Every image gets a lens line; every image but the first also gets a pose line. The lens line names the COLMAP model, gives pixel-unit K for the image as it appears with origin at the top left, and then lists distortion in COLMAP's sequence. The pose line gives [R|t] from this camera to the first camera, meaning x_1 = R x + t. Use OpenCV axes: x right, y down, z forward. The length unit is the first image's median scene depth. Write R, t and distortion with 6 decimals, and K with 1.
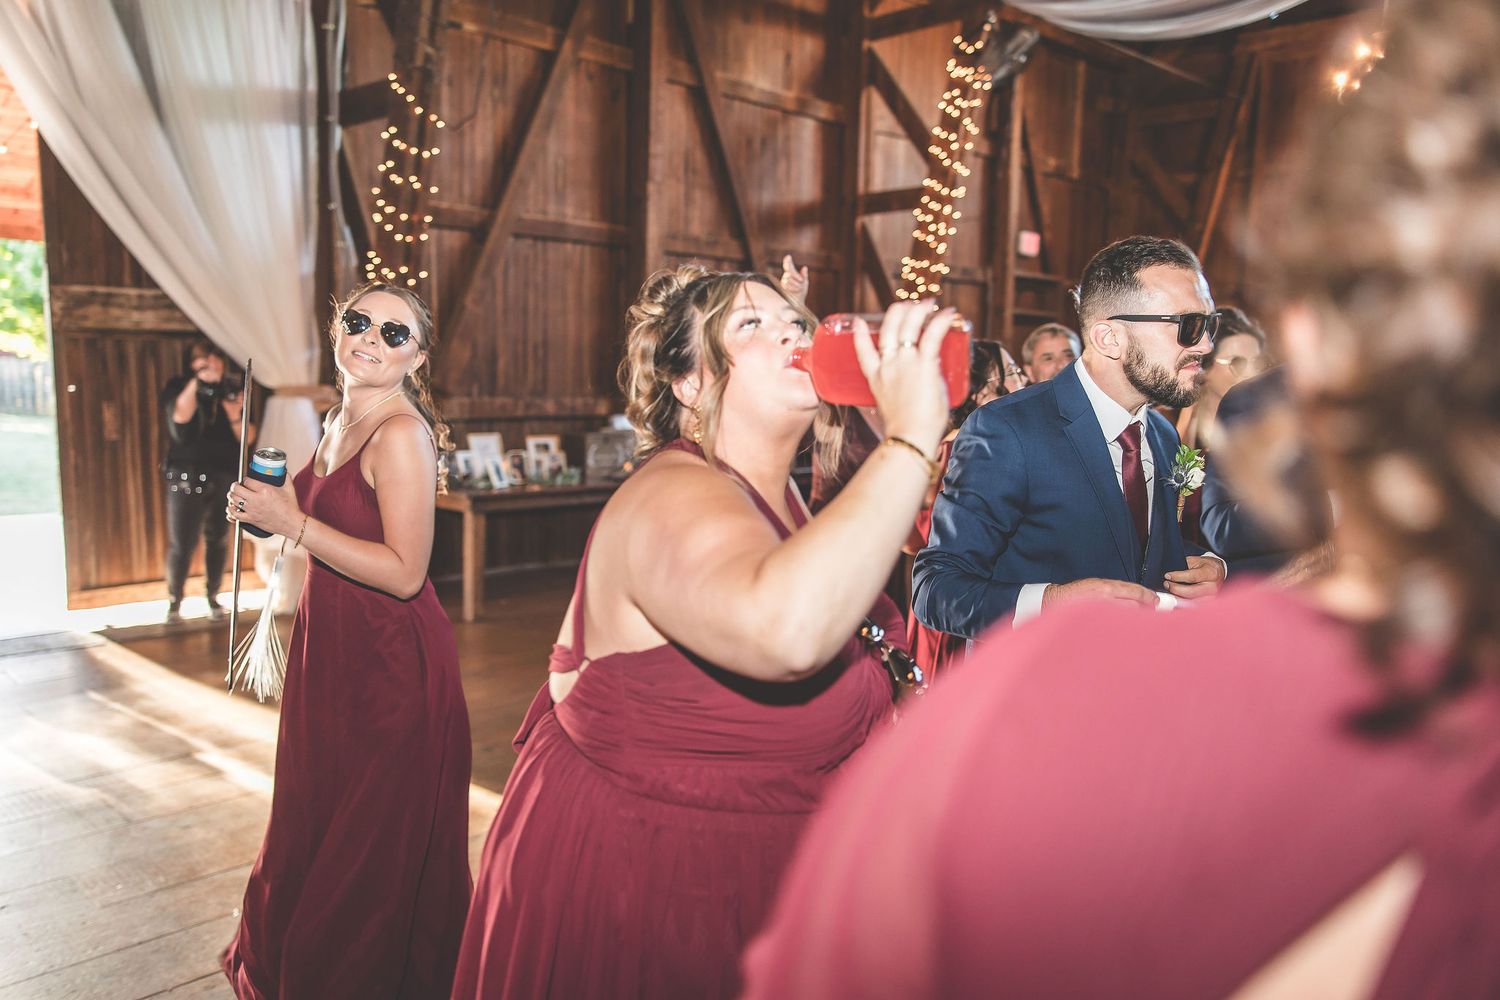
lens RADIAL K [[1163.9, 0, 750.0], [0, 1163.9, 500.0], [0, 0, 1]] dist [0.010299, -0.001688]
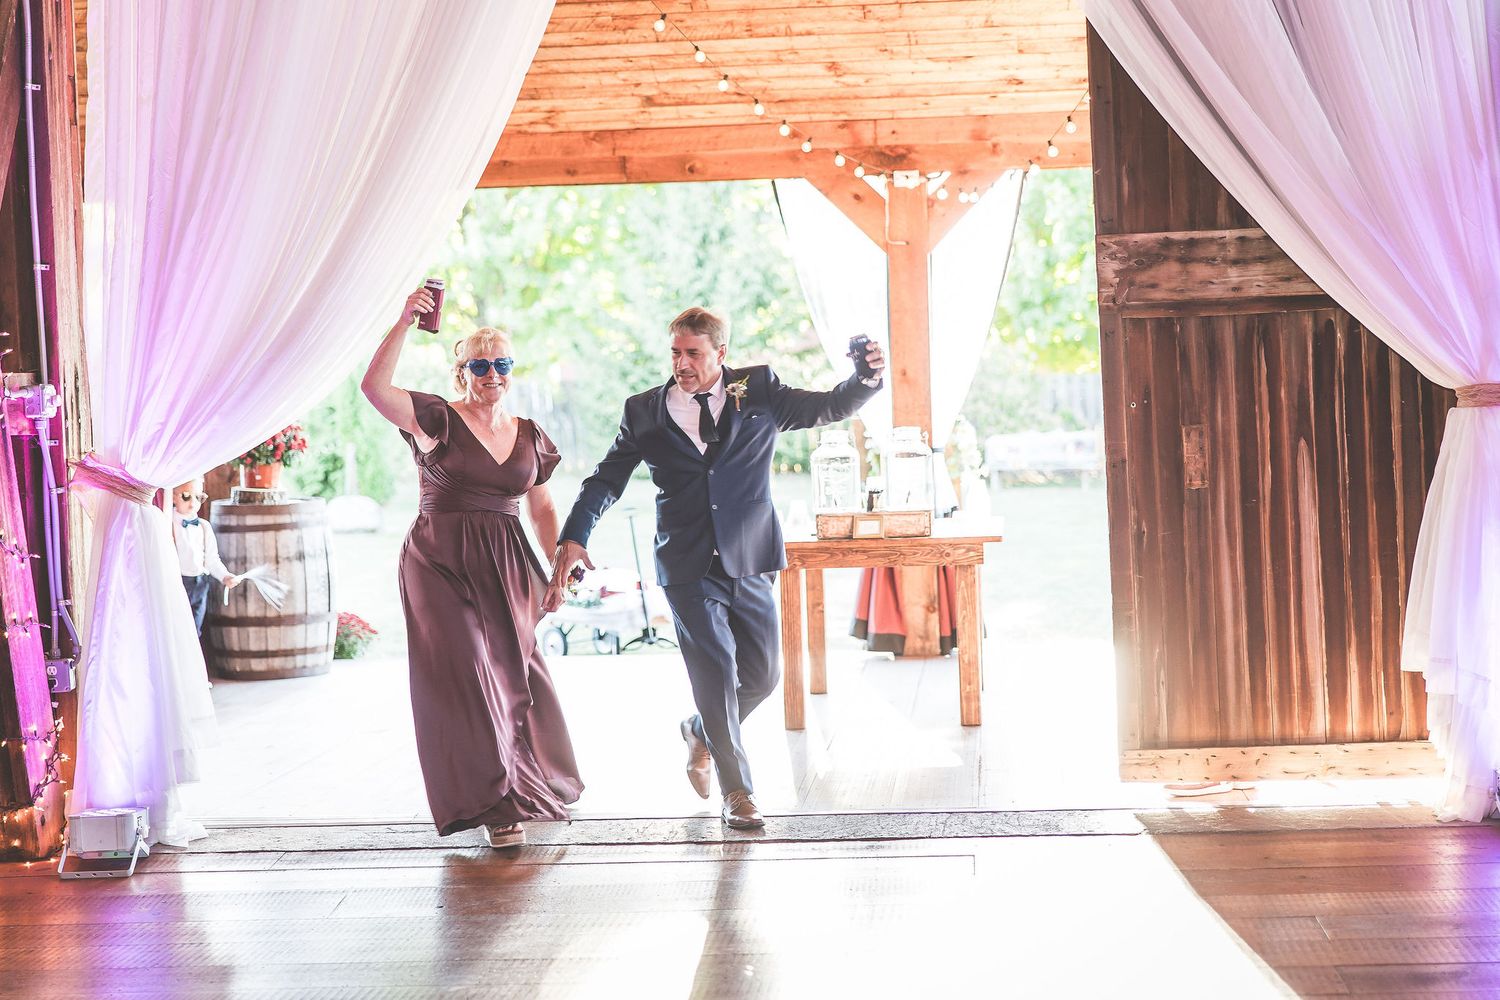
lens RADIAL K [[2570.9, 0, 759.7], [0, 2570.9, 492.0], [0, 0, 1]] dist [0.007775, 0.104232]
pose [[0.637647, -0.012088, -0.770234, 0.216076], [-0.039037, 0.998085, -0.047981, 0.013576], [0.769339, 0.060663, 0.635954, 0.013225]]
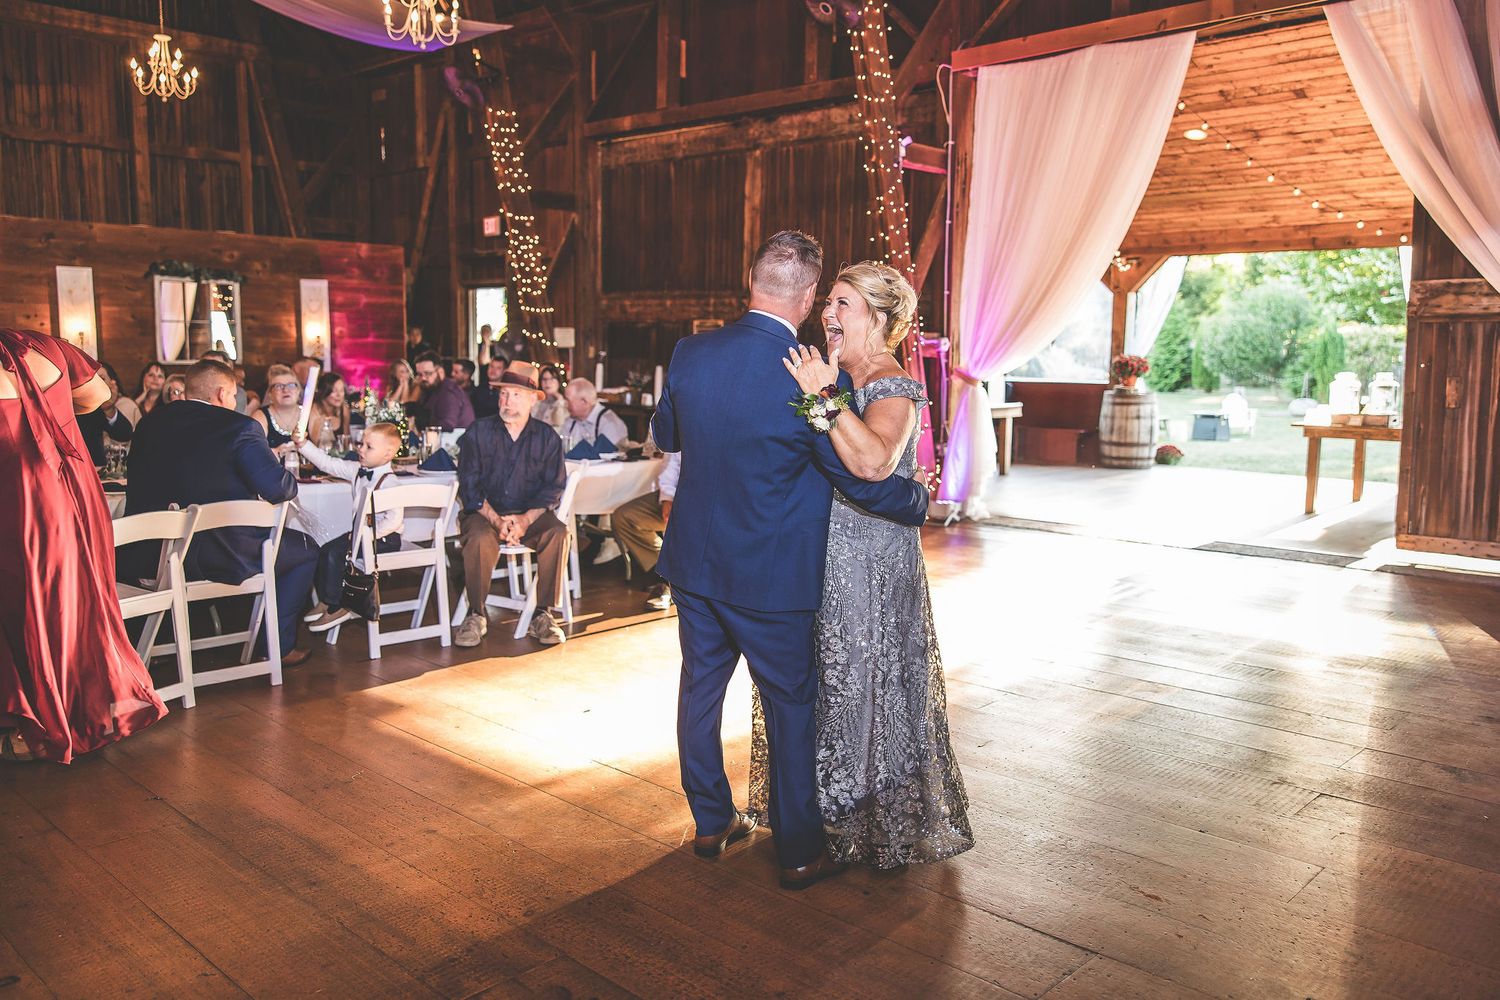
lens RADIAL K [[1163.1, 0, 746.4], [0, 1163.1, 480.8], [0, 0, 1]] dist [0.012579, 0.001408]
pose [[0.023439, 0.090796, -0.995594, 0.430112], [-0.119652, 0.988964, 0.087374, 0.000319], [0.992539, 0.117077, 0.034044, 0.194226]]
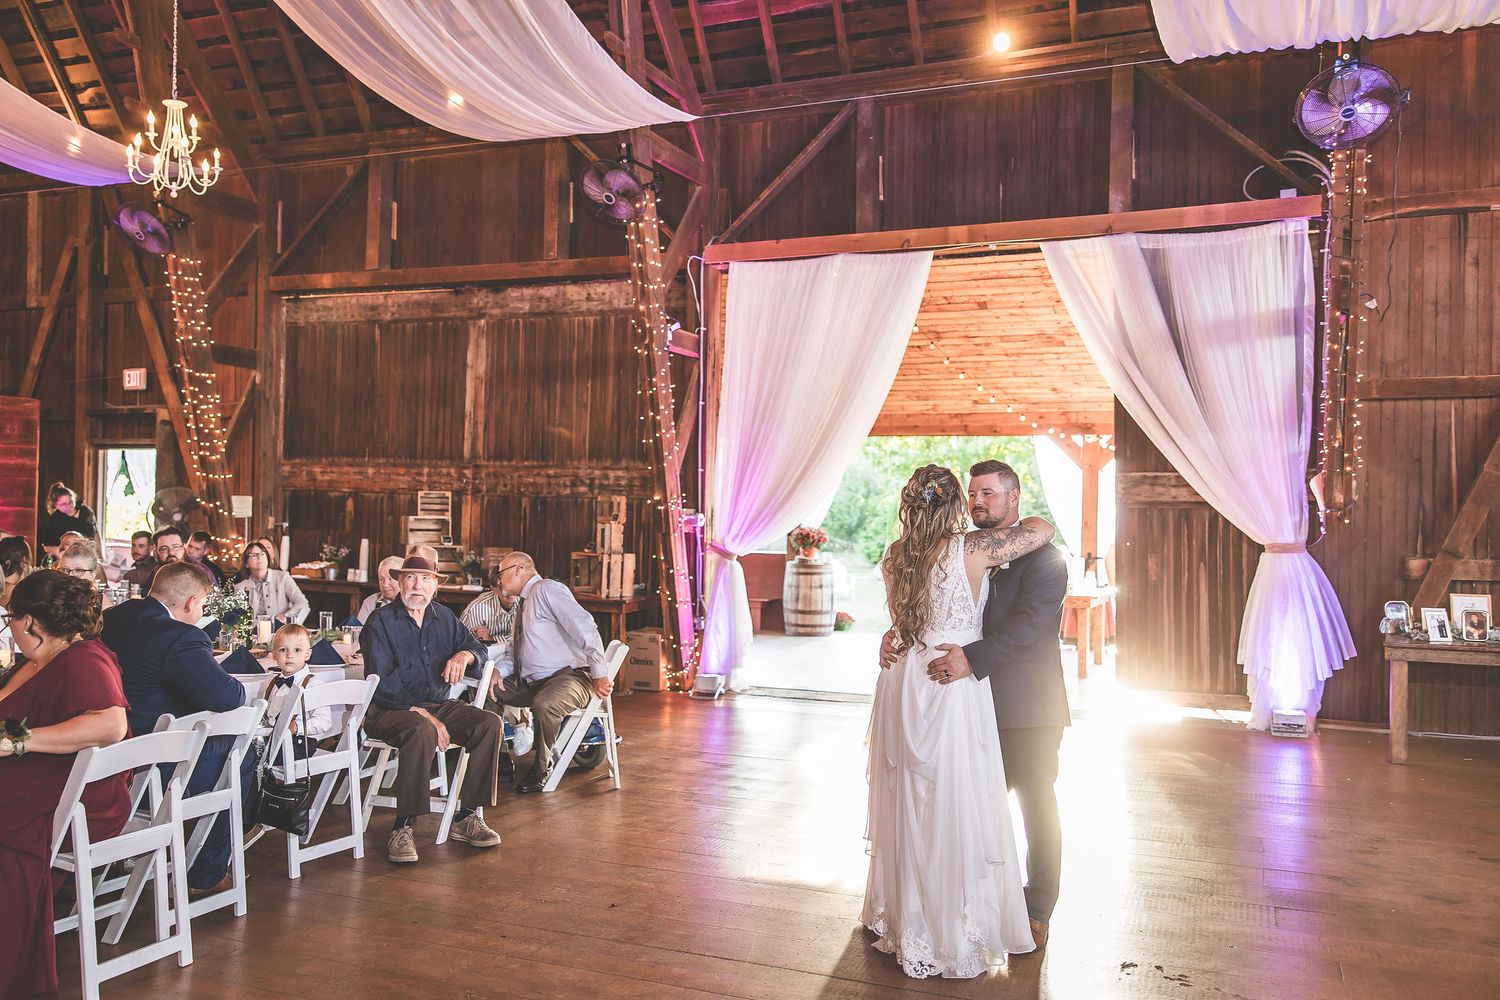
lens RADIAL K [[1230.4, 0, 727.2], [0, 1230.4, 505.9], [0, 0, 1]] dist [0.006669, -0.001011]
pose [[0.372900, -0.023488, -0.927574, 0.443388], [-0.111161, 0.991349, -0.069791, 0.012767], [0.921189, 0.129136, 0.367063, -0.008294]]
